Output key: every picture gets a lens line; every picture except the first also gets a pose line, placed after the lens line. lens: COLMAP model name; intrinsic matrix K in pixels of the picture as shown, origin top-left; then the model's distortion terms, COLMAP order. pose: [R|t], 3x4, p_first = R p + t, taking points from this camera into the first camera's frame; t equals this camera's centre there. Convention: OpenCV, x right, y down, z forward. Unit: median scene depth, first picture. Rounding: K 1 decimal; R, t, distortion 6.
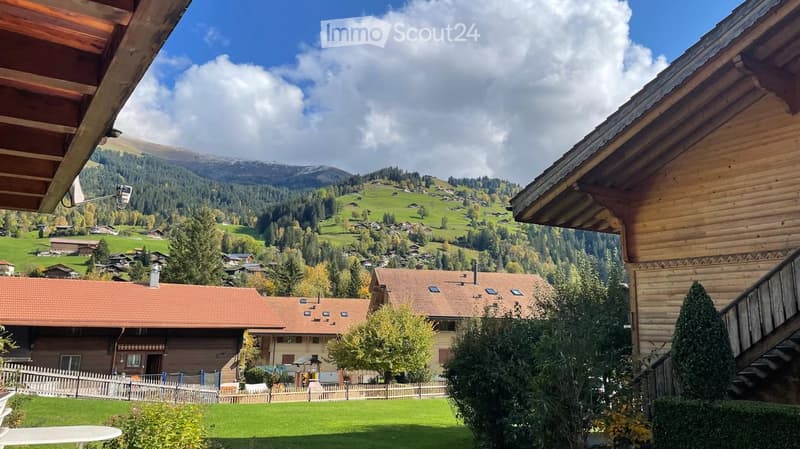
lens RADIAL K [[610.7, 0, 393.9], [0, 610.7, 219.3], [0, 0, 1]] dist [0.073957, -0.058256]
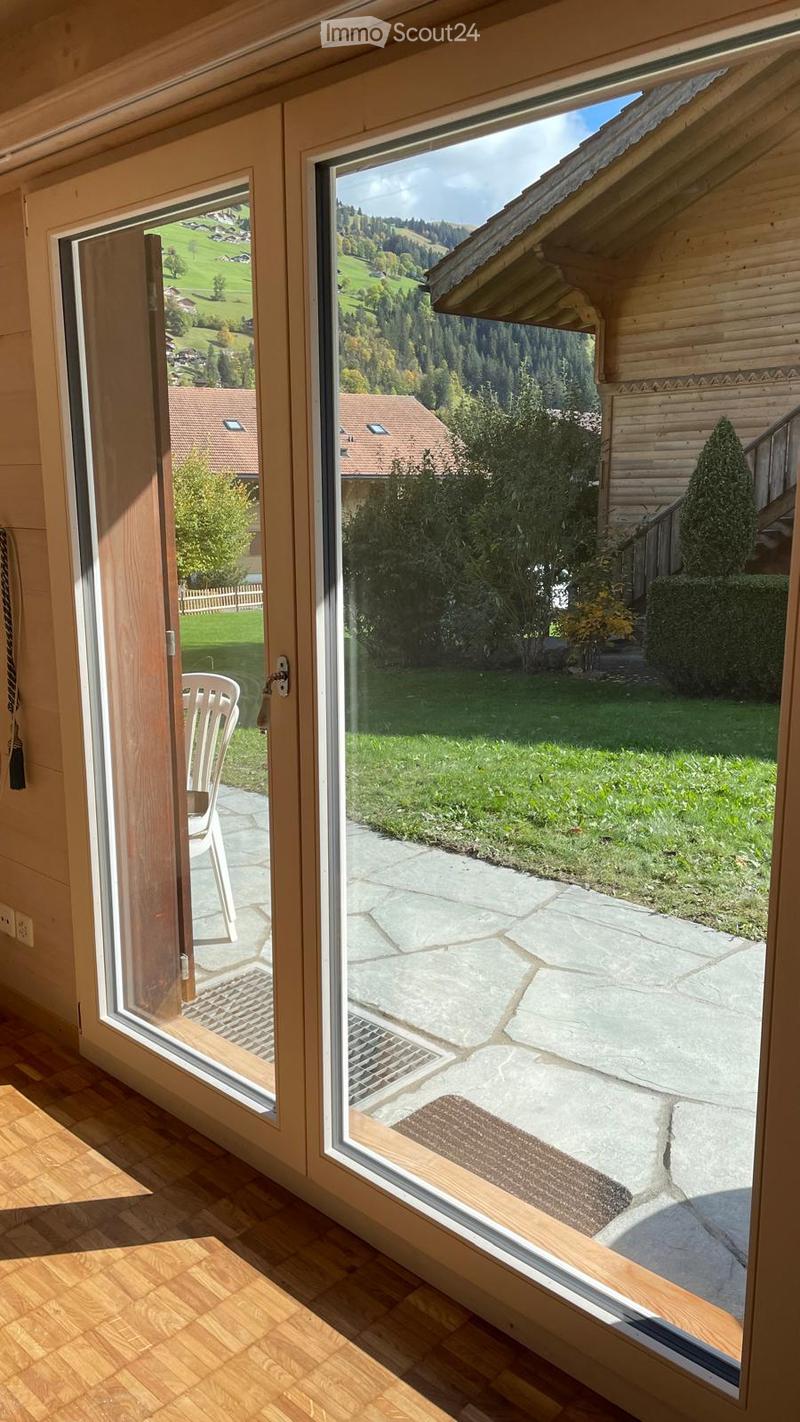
lens RADIAL K [[1085.4, 0, 396.5], [0, 1085.4, 717.2], [0, 0, 1]] dist [0.073957, -0.058256]
pose [[0.972904, -0.071051, 0.220021, -0.109827], [-0.015249, 0.929821, 0.367696, -0.022435], [-0.230705, -0.361088, 0.903543, -0.109941]]
